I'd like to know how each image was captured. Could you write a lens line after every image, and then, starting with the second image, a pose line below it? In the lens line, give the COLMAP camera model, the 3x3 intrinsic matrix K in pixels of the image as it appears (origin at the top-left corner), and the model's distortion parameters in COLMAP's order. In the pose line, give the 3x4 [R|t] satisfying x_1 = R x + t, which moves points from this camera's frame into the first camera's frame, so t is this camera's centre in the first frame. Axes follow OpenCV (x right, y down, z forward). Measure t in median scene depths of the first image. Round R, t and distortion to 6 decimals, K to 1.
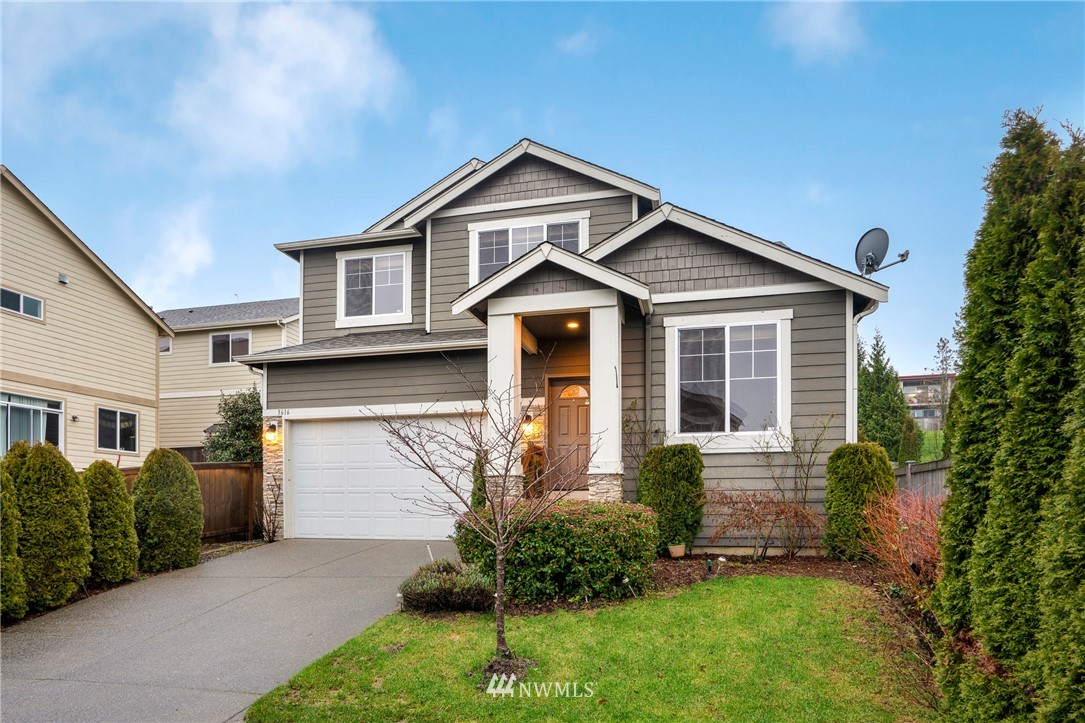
lens RADIAL K [[585.6, 0, 542.5], [0, 585.6, 361.5], [0, 0, 1]] dist [-0.002714, -0.000028]
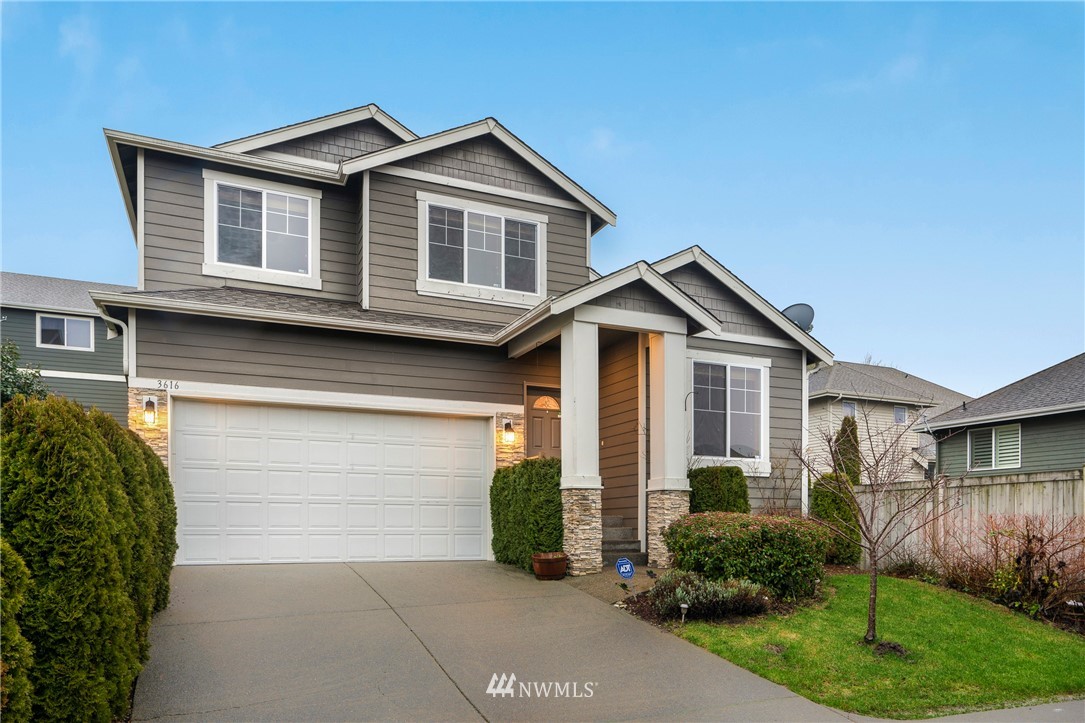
lens RADIAL K [[657.3, 0, 542.5], [0, 657.3, 361.5], [0, 0, 1]] dist [0.003809, 0.000307]
pose [[0.815875, 0.142352, 0.560432, -0.523332], [-0.141286, 0.988922, -0.045507, 0.031780], [-0.560702, -0.042054, 0.826949, 0.100211]]
